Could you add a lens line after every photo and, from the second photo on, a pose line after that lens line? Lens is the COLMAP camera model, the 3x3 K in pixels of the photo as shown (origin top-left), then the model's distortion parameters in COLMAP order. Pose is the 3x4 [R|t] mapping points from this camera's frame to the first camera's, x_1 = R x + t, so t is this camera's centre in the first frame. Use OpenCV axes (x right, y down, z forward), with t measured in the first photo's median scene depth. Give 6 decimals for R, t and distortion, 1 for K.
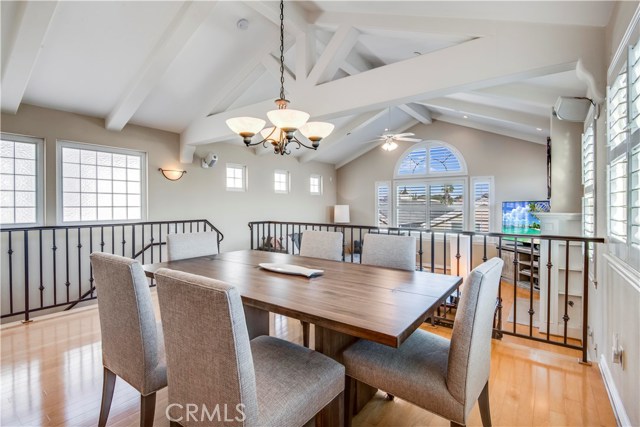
lens RADIAL K [[308.7, 0, 319.1], [0, 308.7, 202.6], [0, 0, 1]] dist [0.000753, -0.000462]
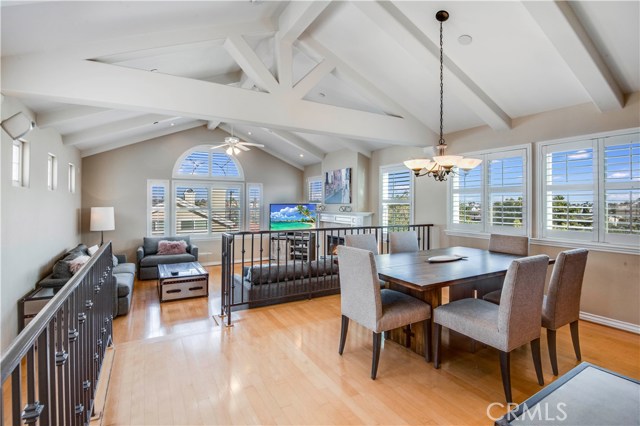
lens RADIAL K [[304.5, 0, 317.2], [0, 304.5, 200.3], [0, 0, 1]] dist [-0.000712, -0.000324]
pose [[0.412255, 0.003697, 0.911061, -0.471979], [-0.007301, 0.999973, -0.000754, -0.015882], [-0.911039, -0.006340, 0.412271, 0.258390]]
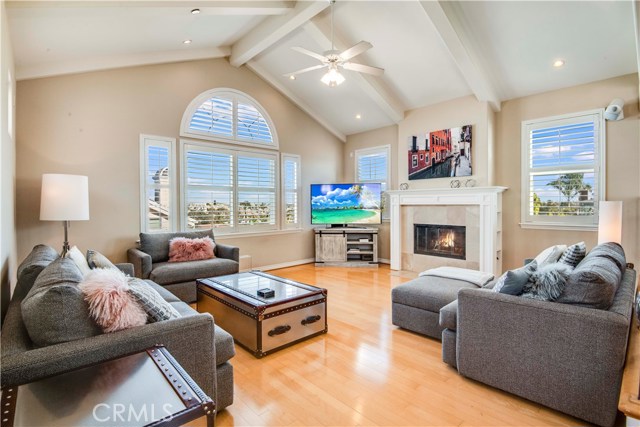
lens RADIAL K [[310.8, 0, 316.5], [0, 310.8, 207.5], [0, 0, 1]] dist [0.000623, -0.000162]
pose [[0.190425, -0.014009, 0.981602, -0.305277], [-0.000980, 0.999895, 0.014460, 0.050550], [-0.981701, -0.003715, 0.190391, 0.744187]]
